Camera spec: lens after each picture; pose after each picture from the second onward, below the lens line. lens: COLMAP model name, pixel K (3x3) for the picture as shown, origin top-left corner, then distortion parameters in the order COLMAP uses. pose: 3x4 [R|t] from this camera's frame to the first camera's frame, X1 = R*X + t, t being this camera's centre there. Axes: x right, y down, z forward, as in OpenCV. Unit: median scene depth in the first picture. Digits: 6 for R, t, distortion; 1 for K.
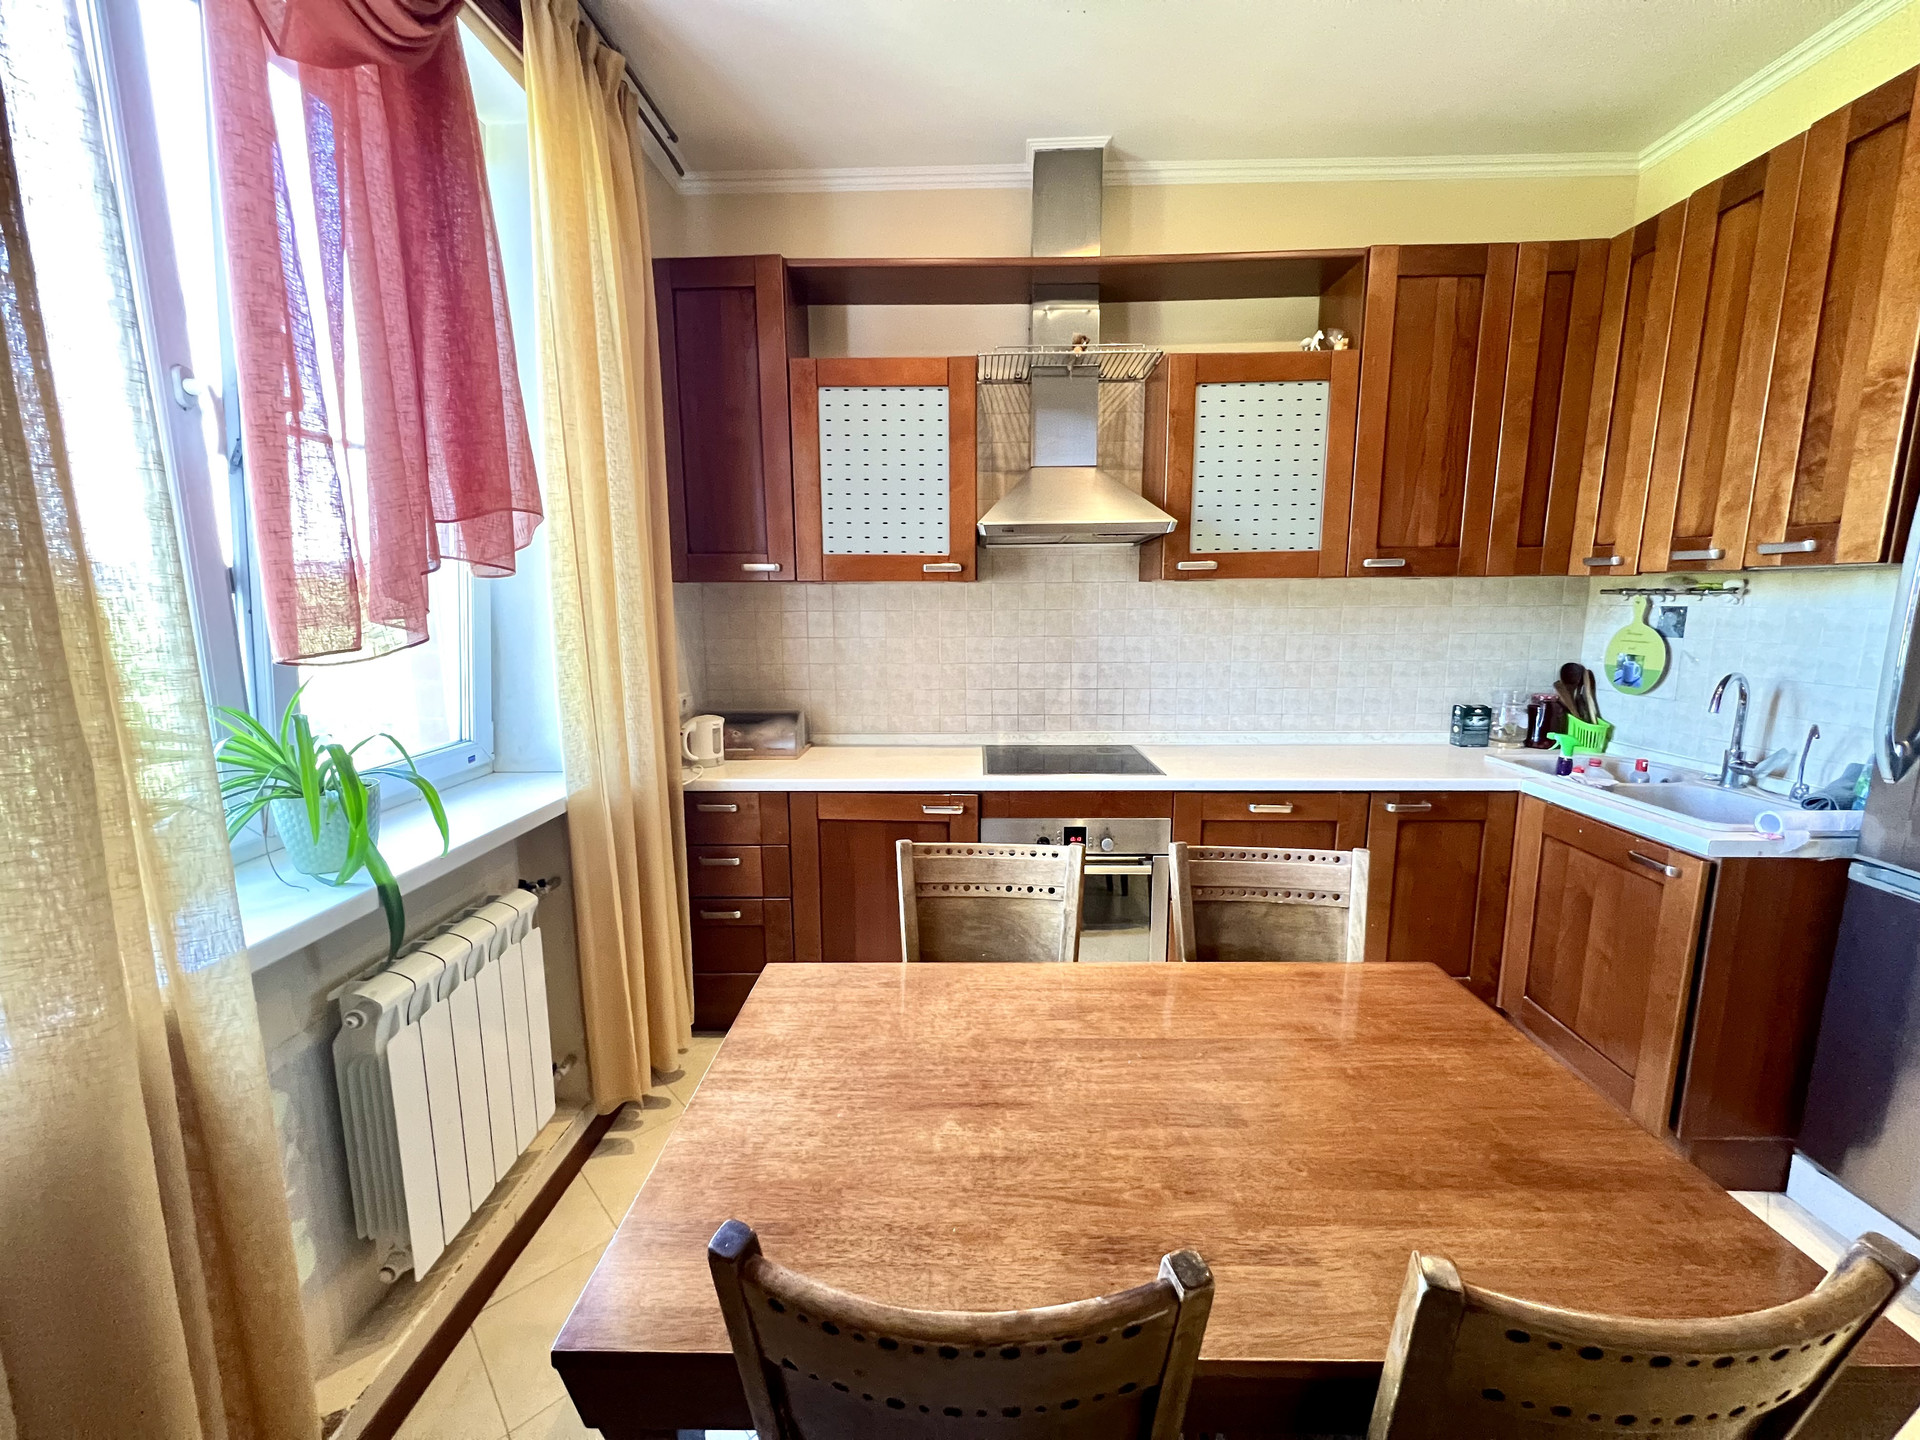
lens RADIAL K [[767.3, 0, 955.2], [0, 767.3, 722.4], [0, 0, 1]] dist [0.000320, -0.000857]
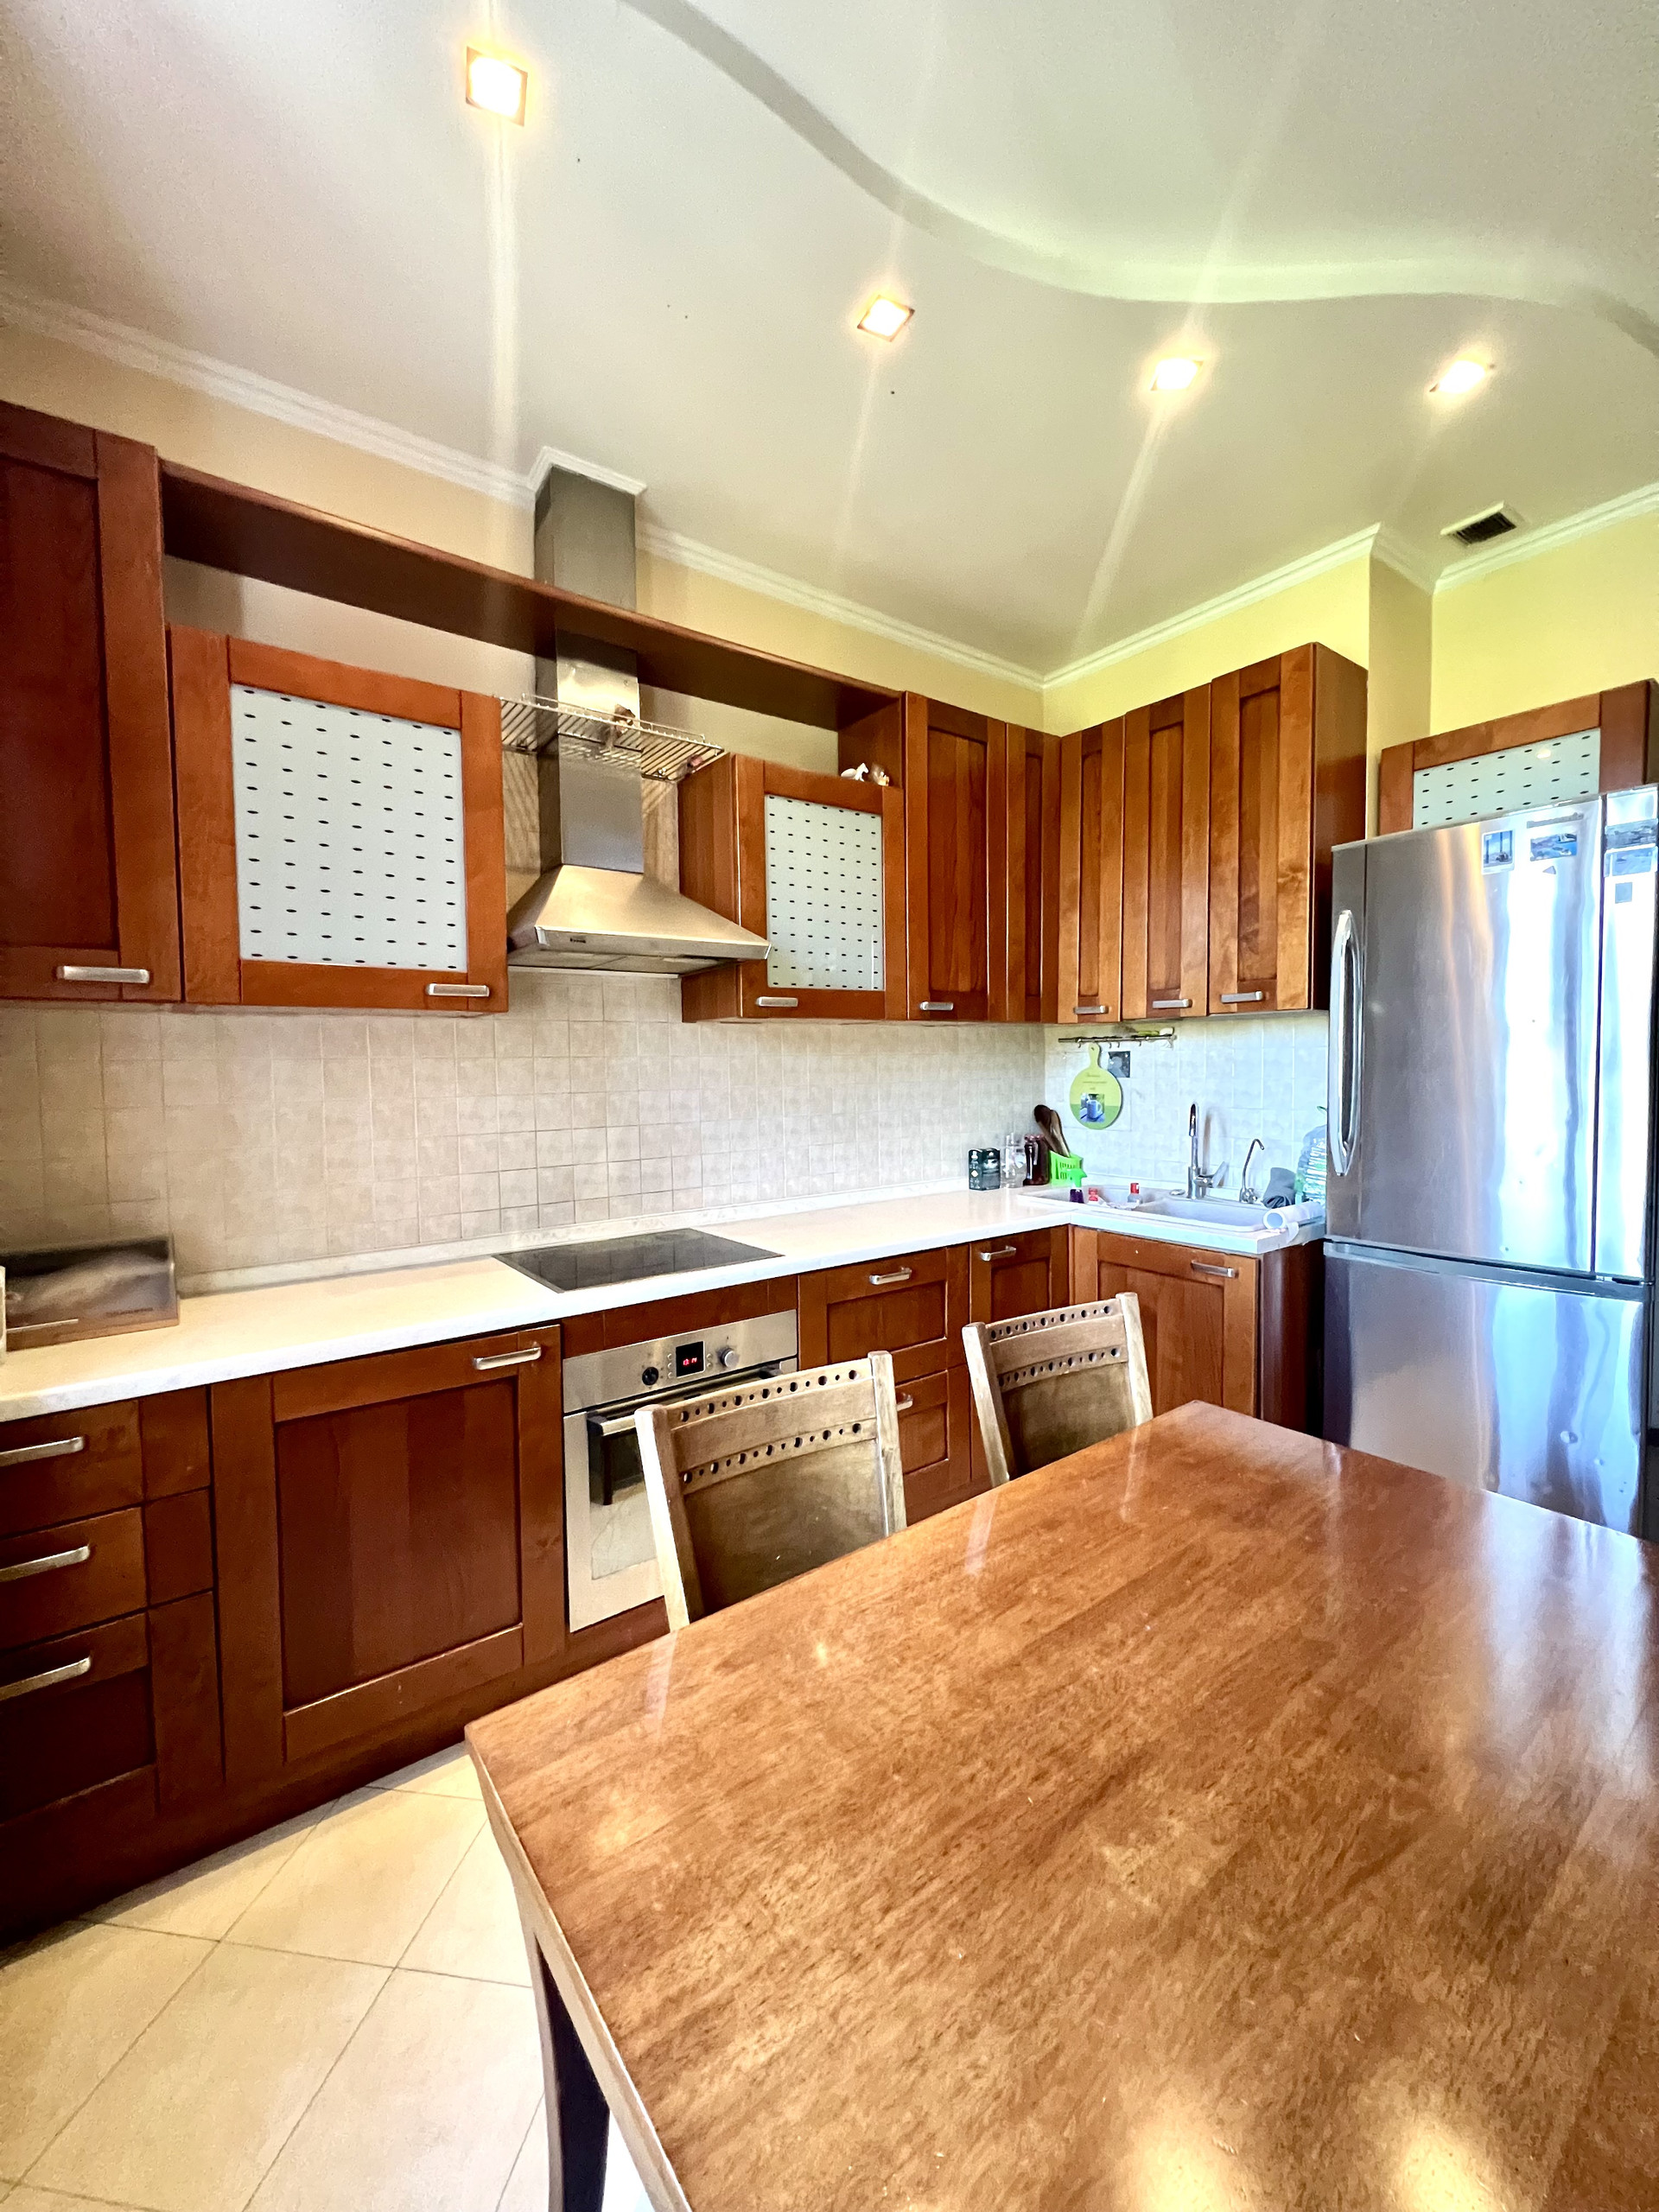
lens RADIAL K [[883.9, 0, 827.6], [0, 883.9, 1102.6], [0, 0, 1]] dist [0.000320, -0.000857]
pose [[0.786086, -0.031452, 0.617317, -0.250550], [0.107679, 0.990402, -0.086657, -0.004753], [-0.608666, 0.134592, 0.781927, 0.227685]]
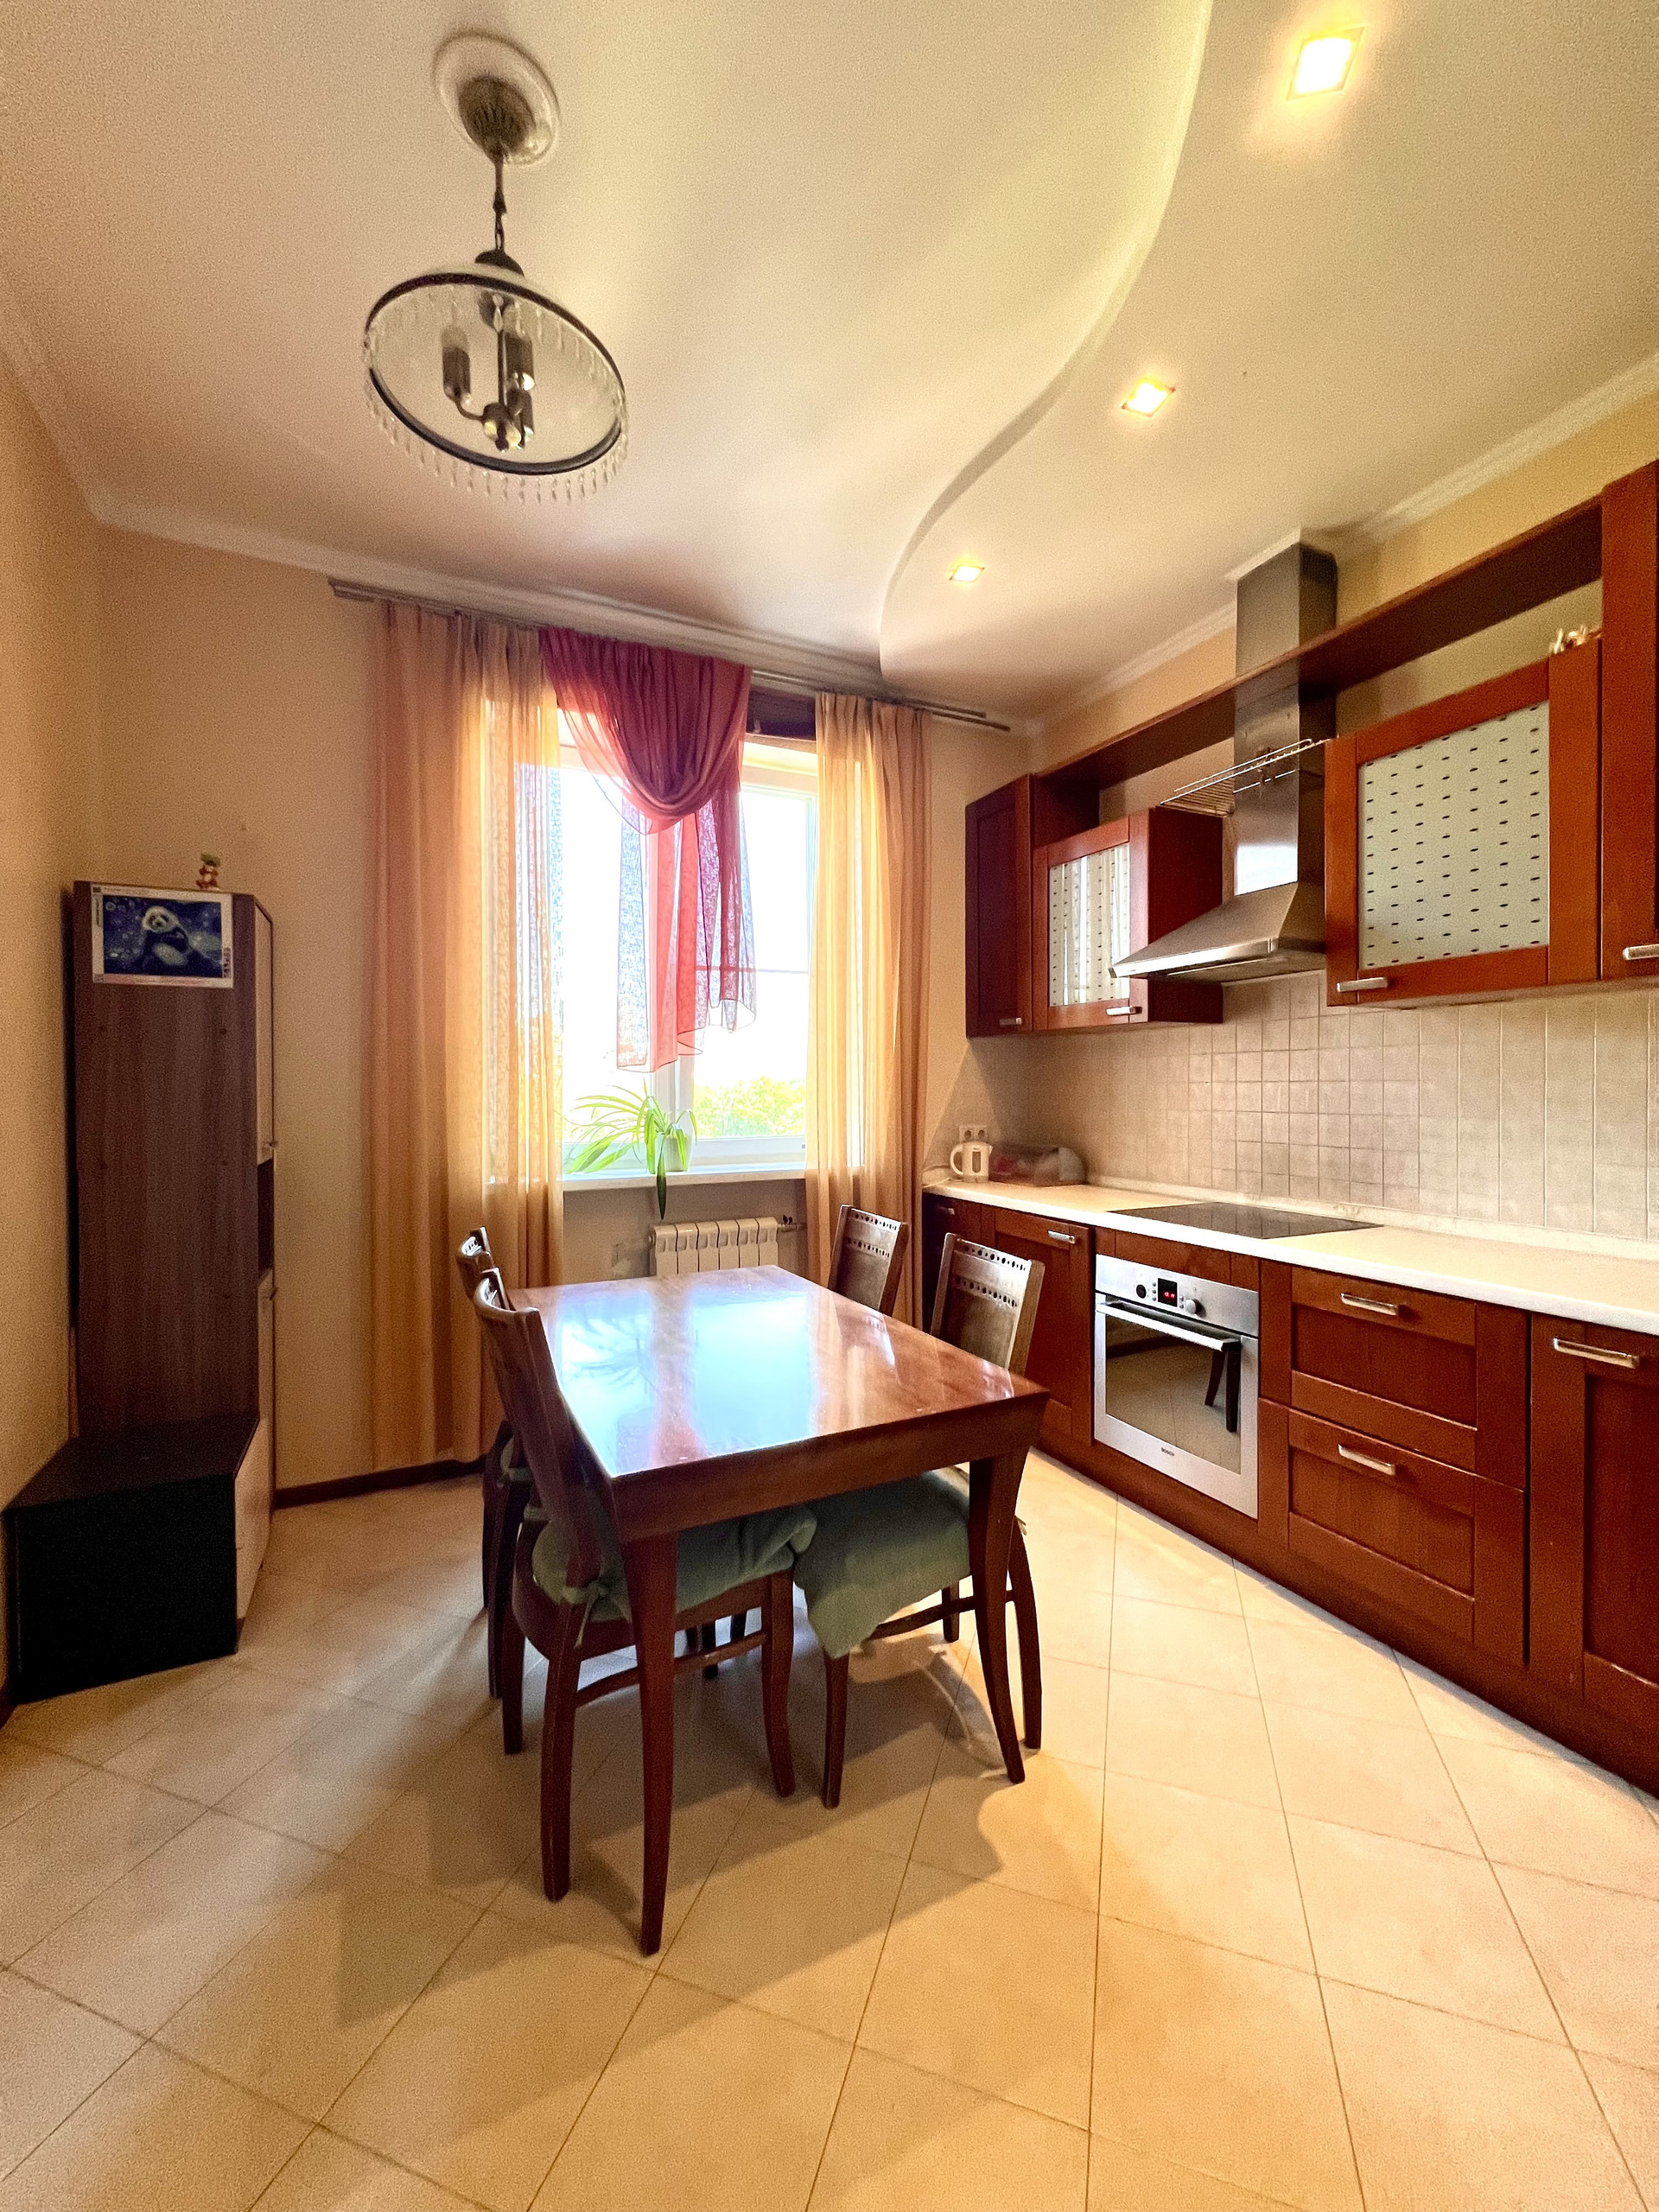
lens RADIAL K [[883.9, 0, 829.1], [0, 883.9, 1095.9], [0, 0, 1]] dist [0.000320, -0.000857]
pose [[0.462586, 0.014502, -0.886456, 0.883503], [-0.140283, 0.988467, -0.057034, 0.035212], [0.875406, 0.150738, 0.459285, 0.133470]]
